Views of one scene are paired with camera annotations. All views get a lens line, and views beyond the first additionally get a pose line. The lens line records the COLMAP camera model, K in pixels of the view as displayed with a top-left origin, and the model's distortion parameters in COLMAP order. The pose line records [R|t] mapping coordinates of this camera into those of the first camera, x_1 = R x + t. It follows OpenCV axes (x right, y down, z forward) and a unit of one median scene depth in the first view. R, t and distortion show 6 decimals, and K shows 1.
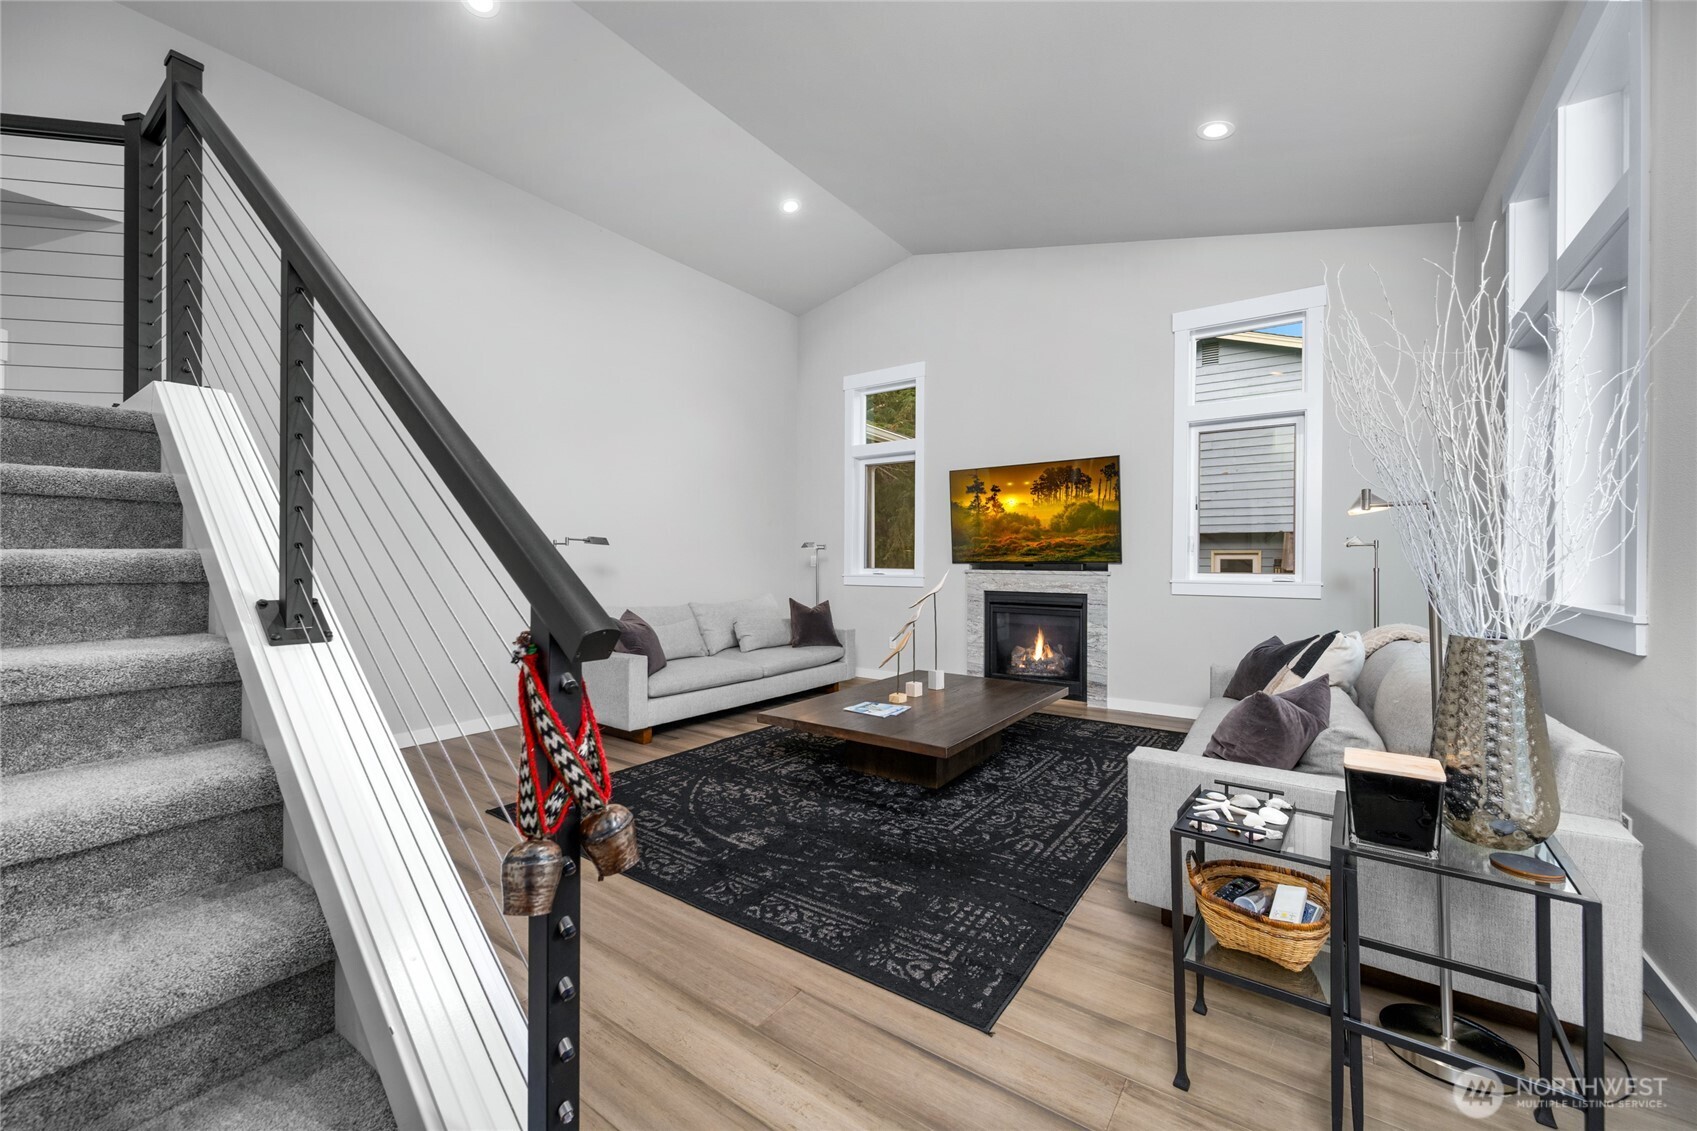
lens RADIAL K [[673.5, 0, 841.8], [0, 673.5, 559.6], [0, 0, 1]] dist [-0.001804, 0.000026]
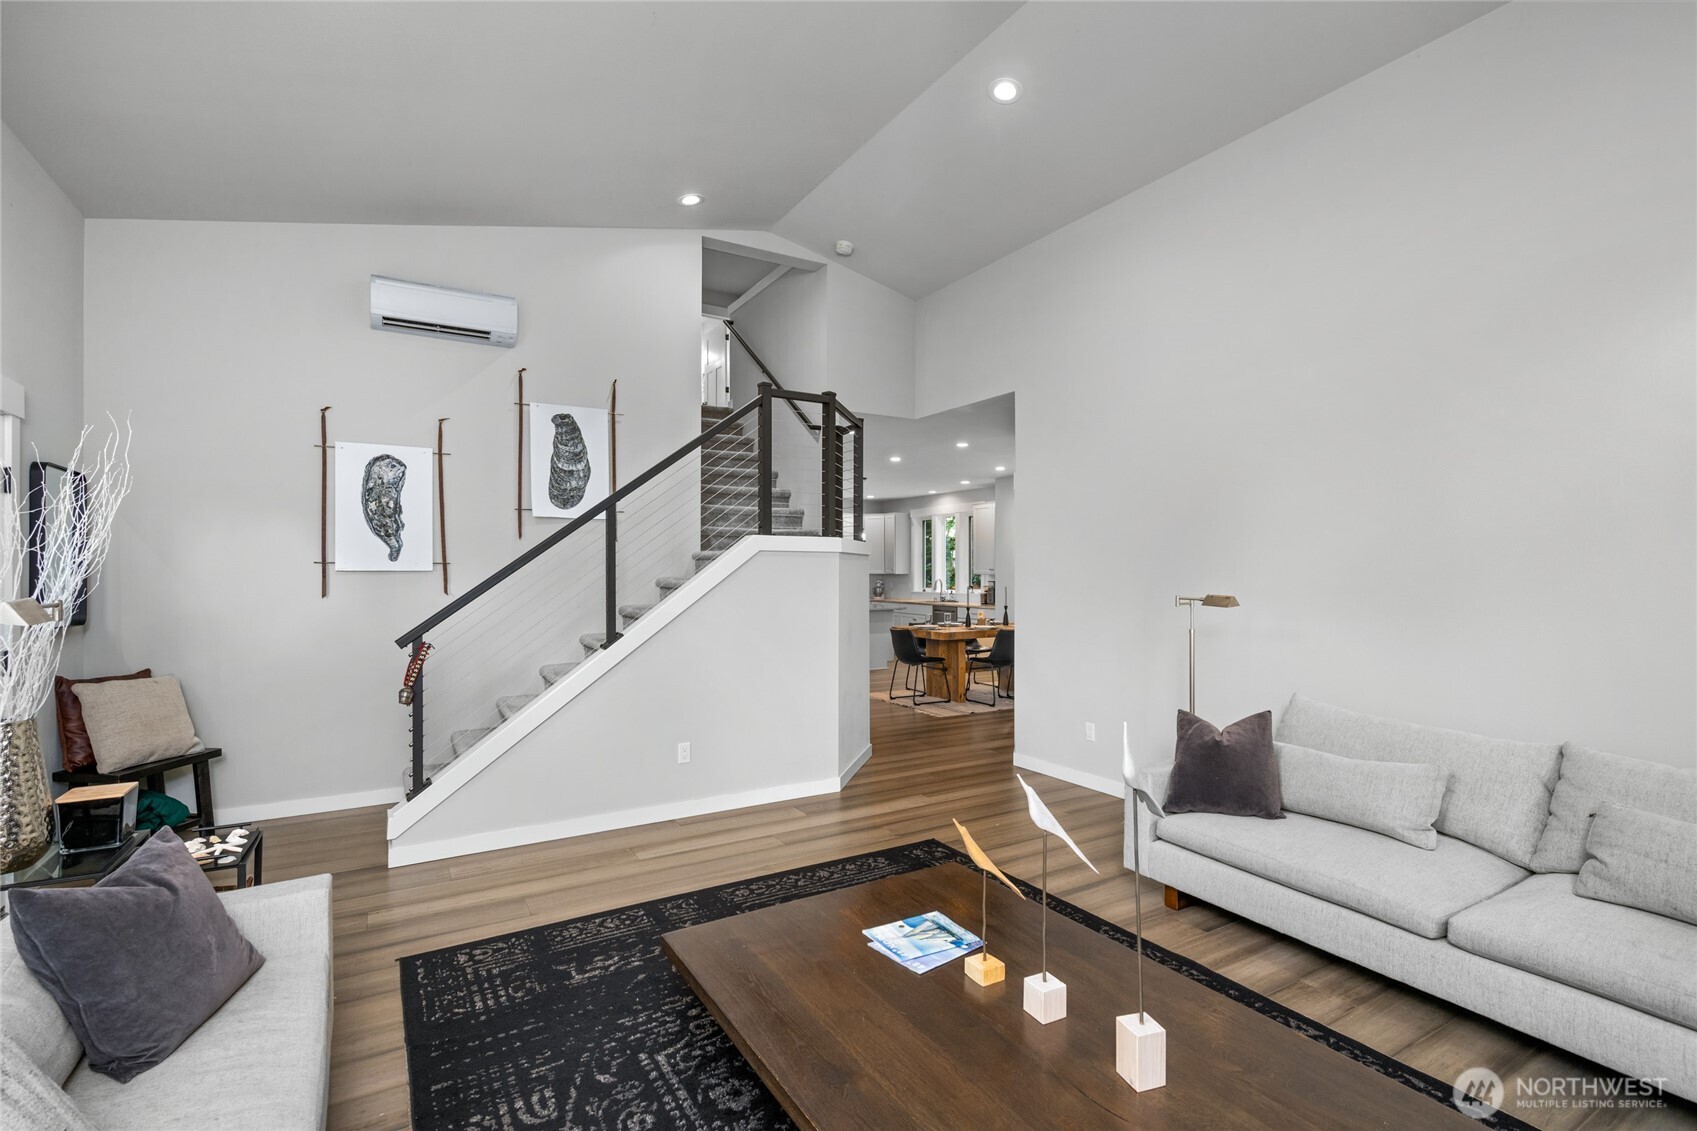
lens RADIAL K [[776.4, 0, 853.9], [0, 776.4, 565.7], [0, 0, 1]] dist [-0.012222, -0.000310]
pose [[-0.391318, -0.011536, -0.920183, 0.434221], [-0.002504, 0.999931, -0.011470, -0.045027], [0.920252, -0.002184, -0.391320, 0.804214]]
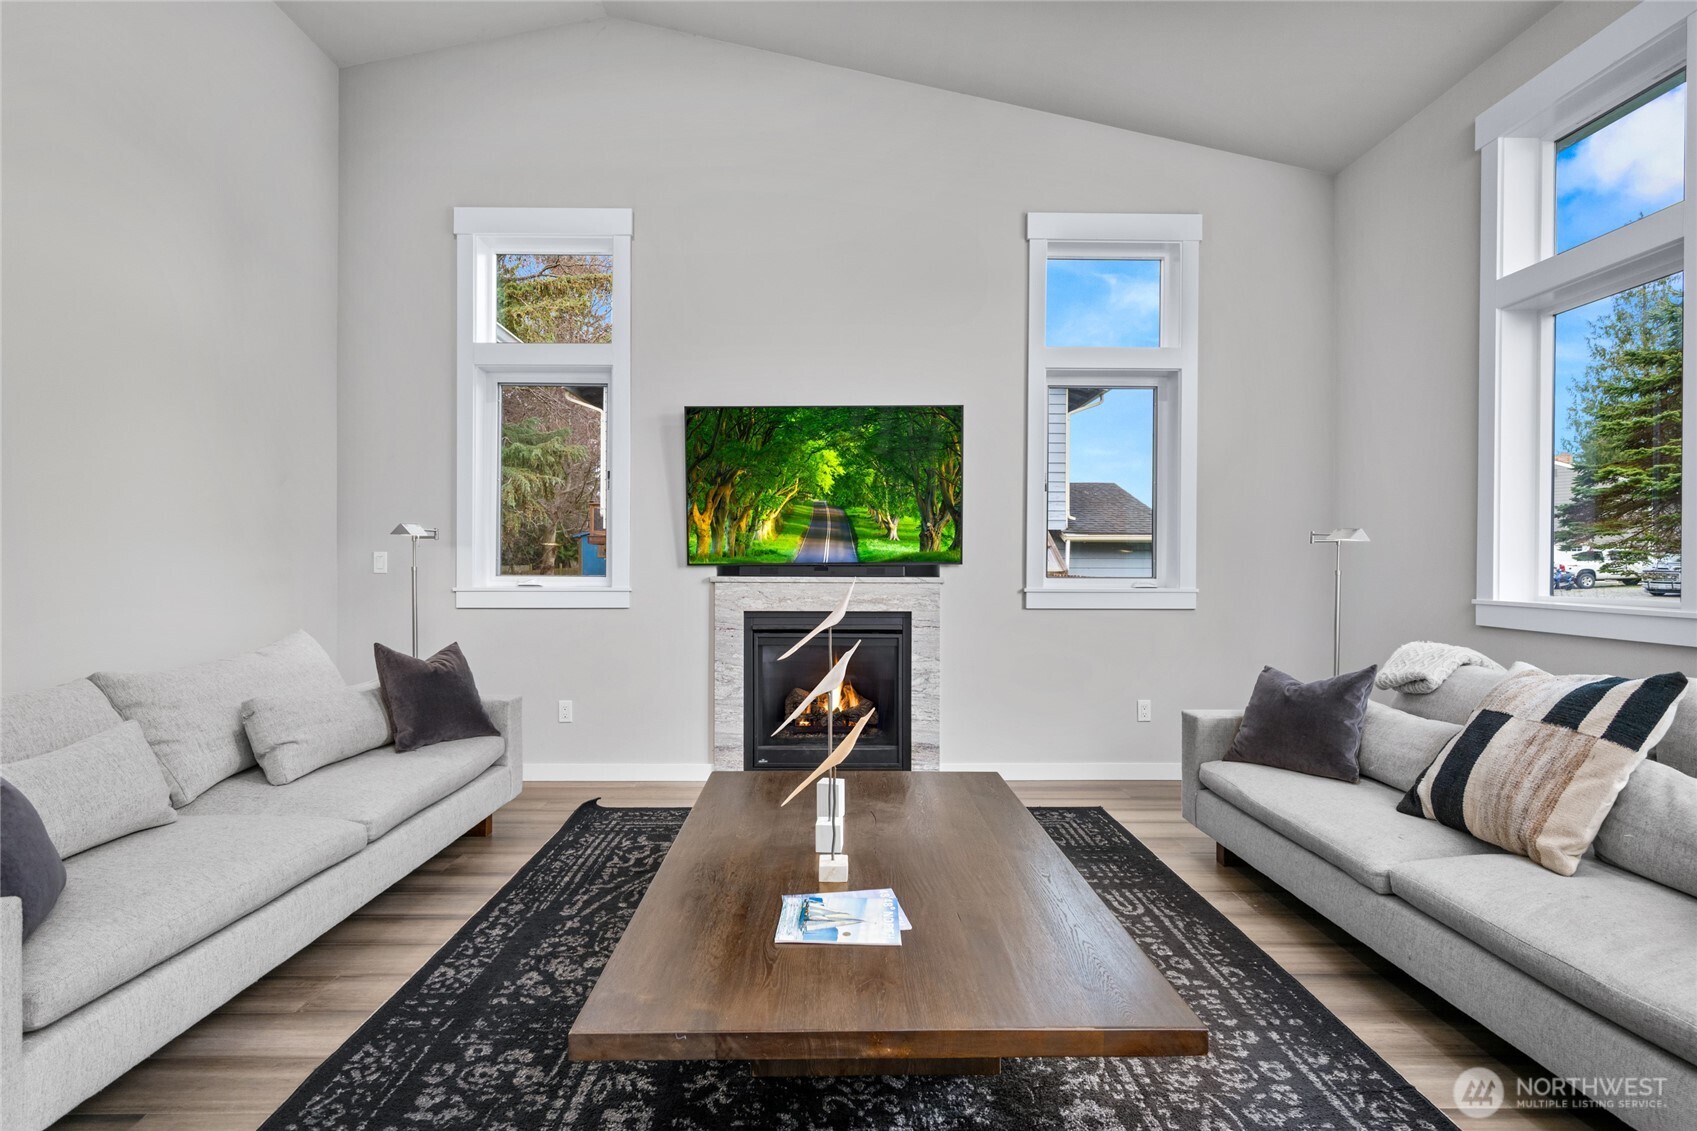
lens RADIAL K [[817.0, 0, 843.7], [0, 817.0, 564.4], [0, 0, 1]] dist [-0.000062, 0.000425]
pose [[0.805230, -0.002104, 0.592958, -0.165262], [-0.000208, 0.999993, 0.003830, 0.001887], [-0.592962, -0.003208, 0.805224, 0.401200]]
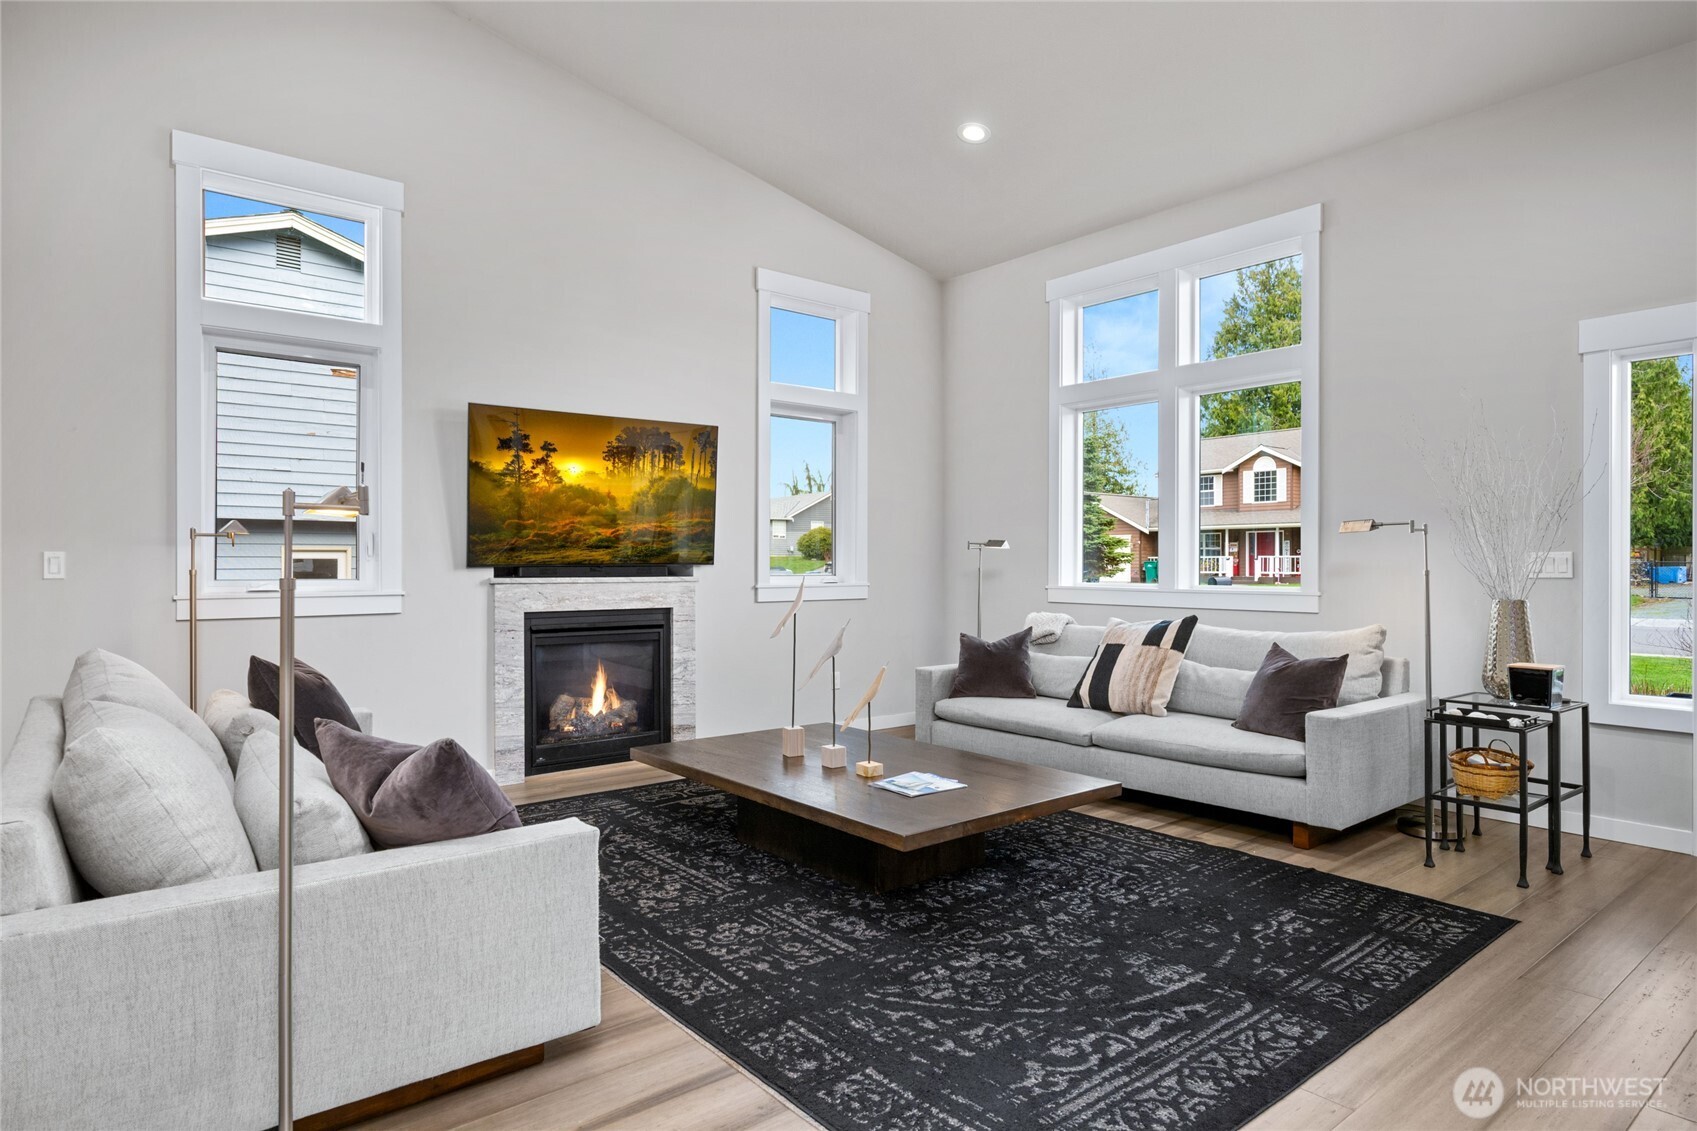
lens RADIAL K [[957.4, 0, 852.1], [0, 957.4, 564.4], [0, 0, 1]] dist [-0.000480, 0.001230]
pose [[0.256713, -0.005200, 0.966474, -0.596382], [0.000645, 0.999986, 0.005209, -0.000967], [-0.966487, -0.000713, 0.256713, 0.552549]]
